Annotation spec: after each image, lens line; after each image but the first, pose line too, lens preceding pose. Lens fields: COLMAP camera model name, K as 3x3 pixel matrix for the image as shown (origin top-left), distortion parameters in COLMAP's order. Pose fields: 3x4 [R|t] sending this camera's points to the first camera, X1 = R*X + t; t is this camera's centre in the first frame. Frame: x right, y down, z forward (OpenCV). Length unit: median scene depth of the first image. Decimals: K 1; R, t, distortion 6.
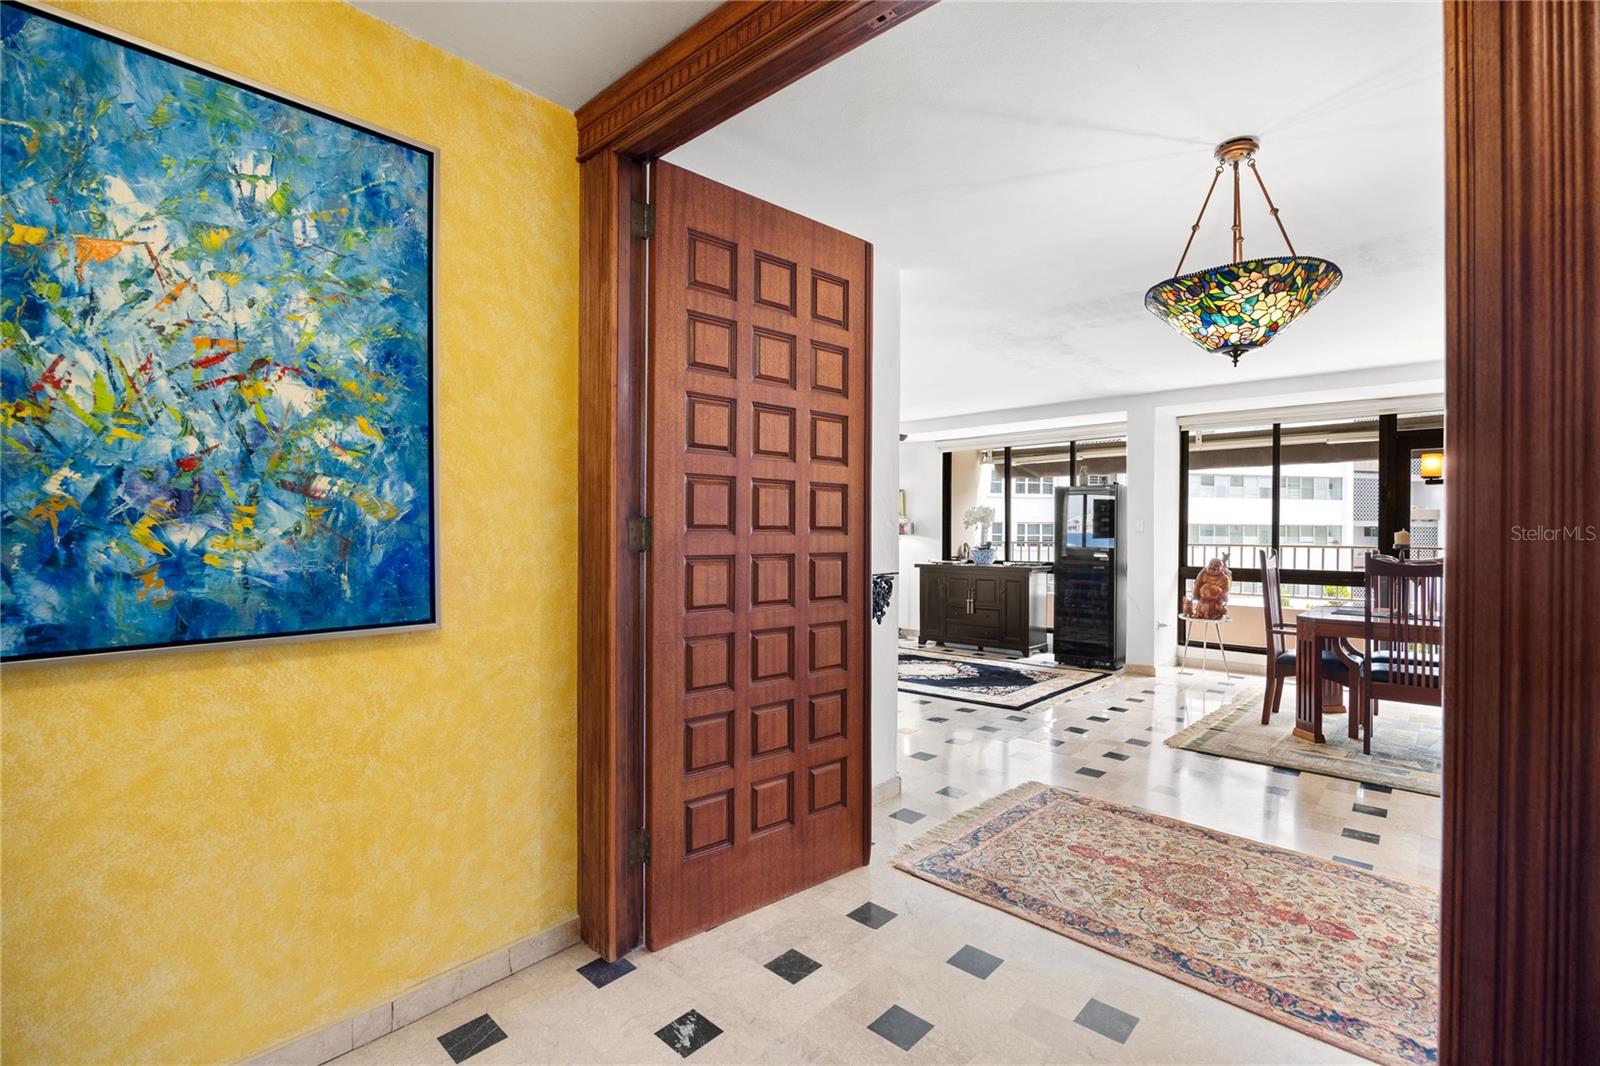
lens RADIAL K [[712.8, 0, 799.8], [0, 712.8, 536.5], [0, 0, 1]] dist [-0.013989, 0.000203]
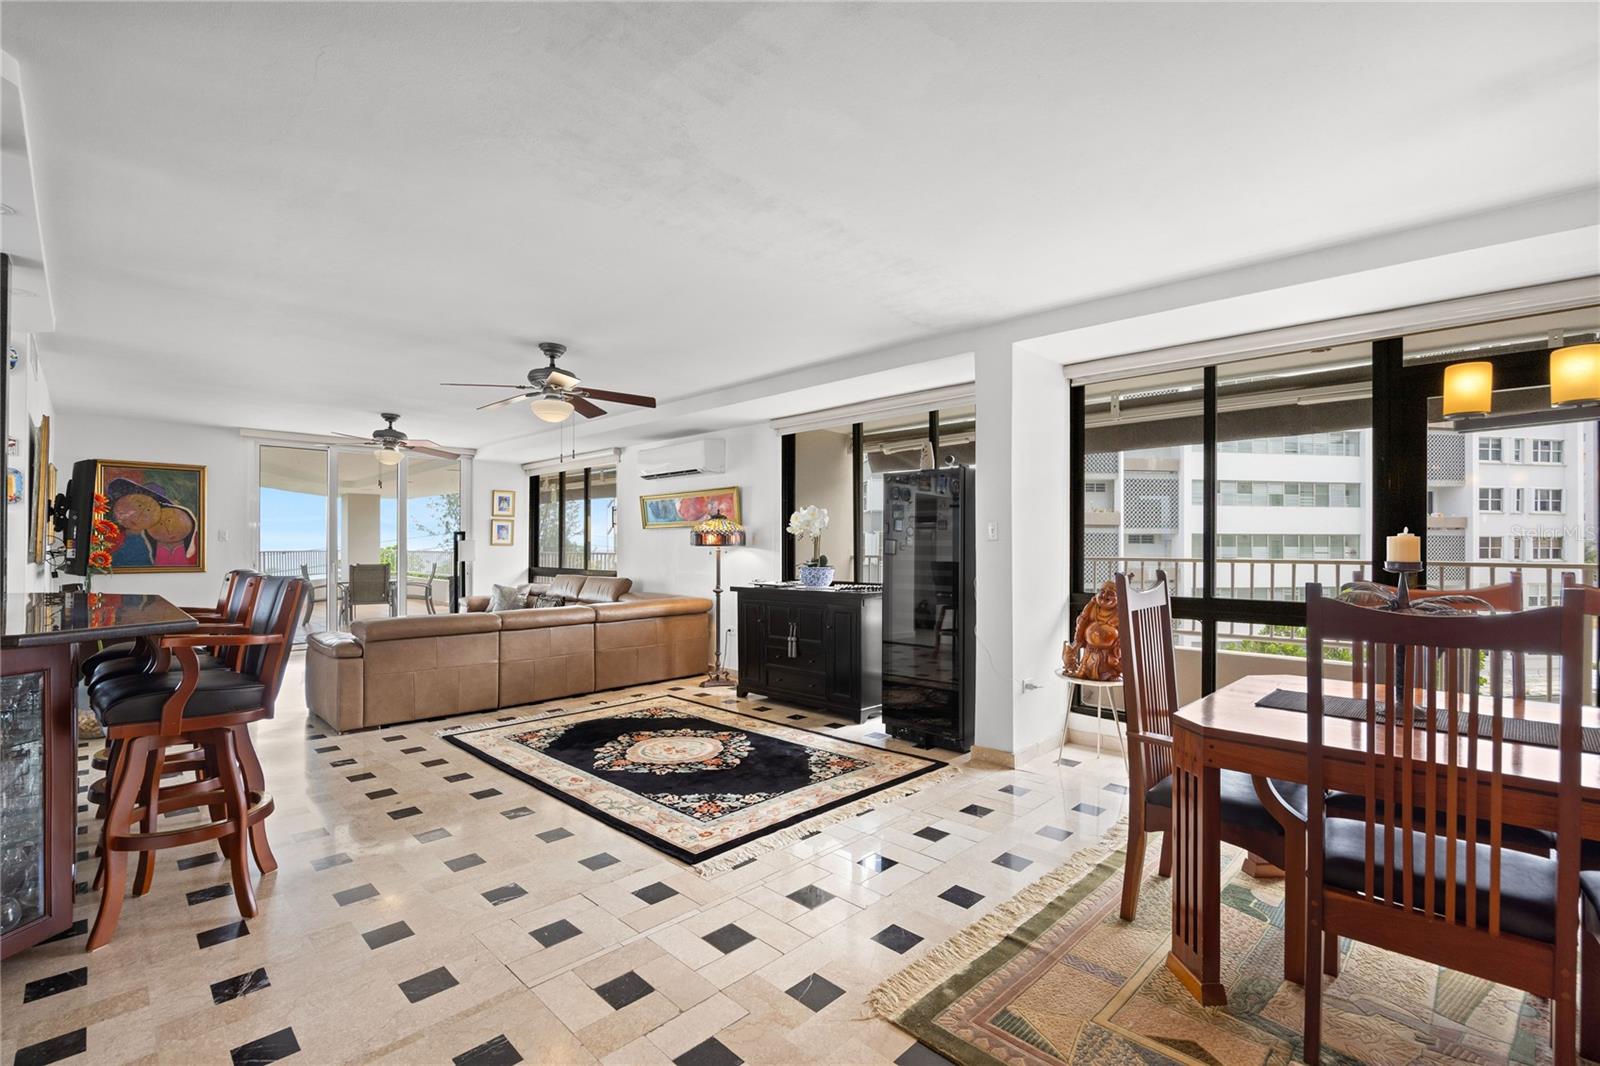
lens RADIAL K [[712.8, 0, 791.0], [0, 712.8, 539.3], [0, 0, 1]] dist [-0.013989, 0.000203]
pose [[0.999640, -0.003594, -0.026577, 0.305568], [0.003220, 0.999895, -0.014098, 0.001015], [0.026625, 0.014007, 0.999547, 0.343949]]
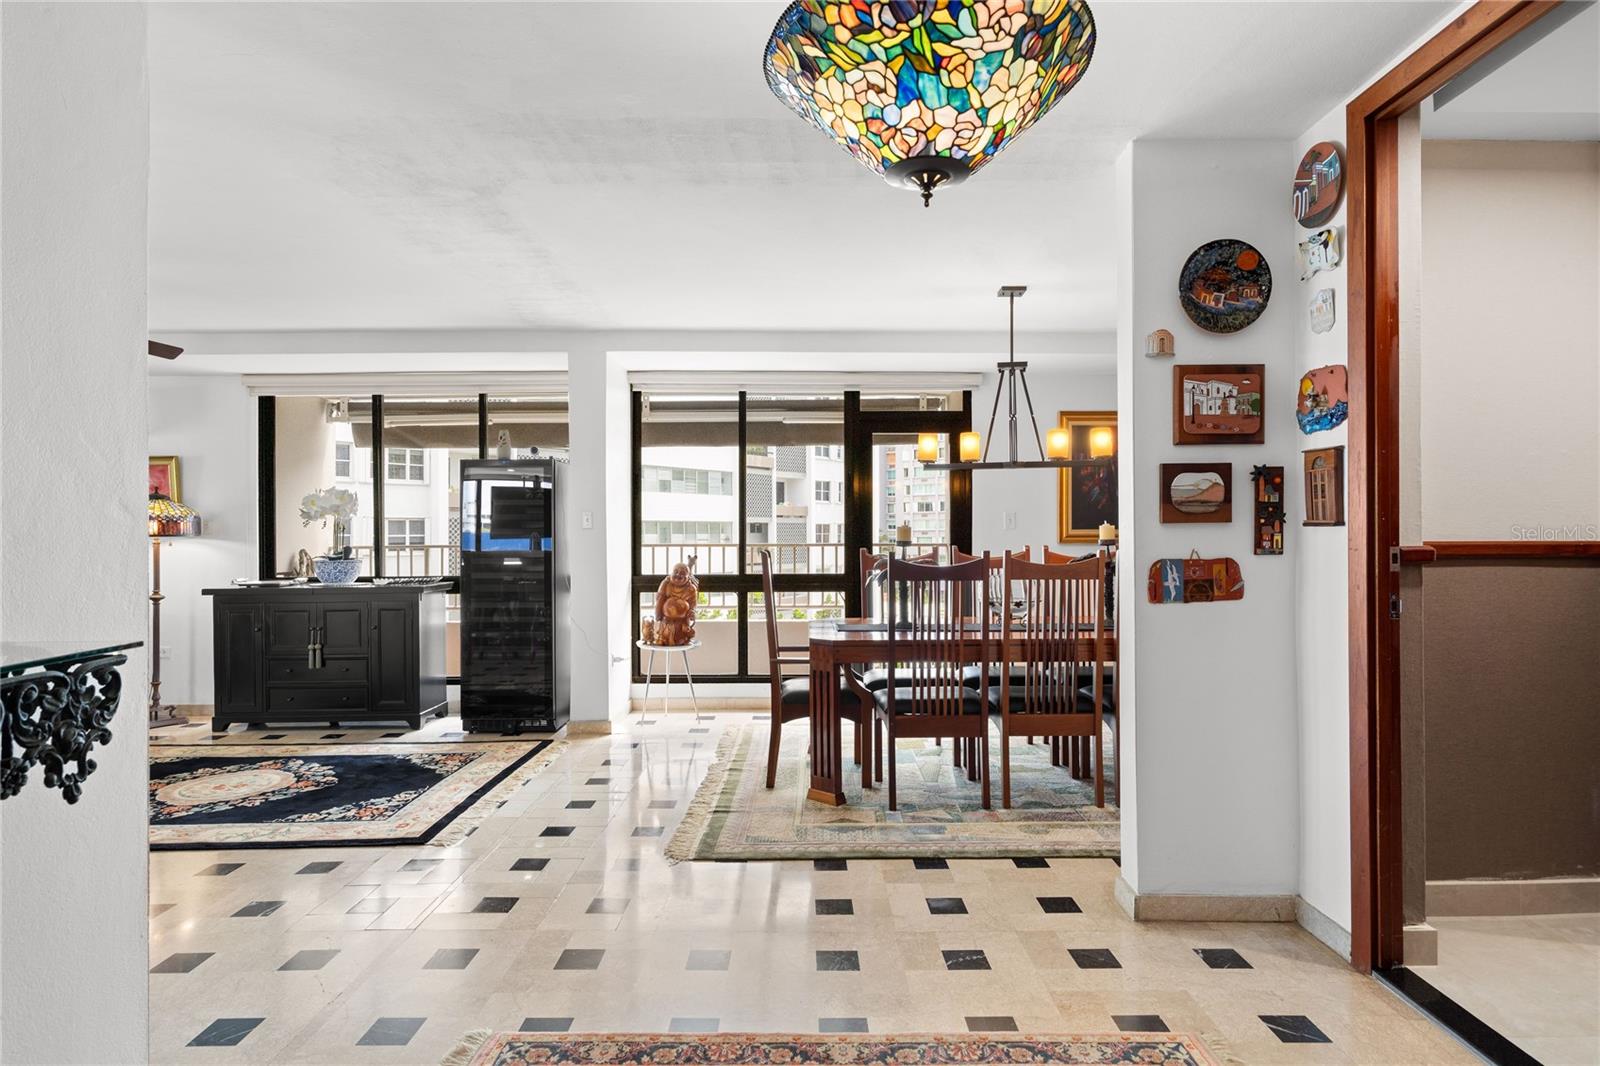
lens RADIAL K [[896.2, 0, 807.0], [0, 896.2, 530.3], [0, 0, 1]] dist [0.017666, -0.006722]
pose [[0.732379, -0.006376, 0.680867, 0.034440], [0.011216, 0.999933, -0.002700, -0.000424], [-0.680804, 0.009614, 0.732402, 0.201032]]
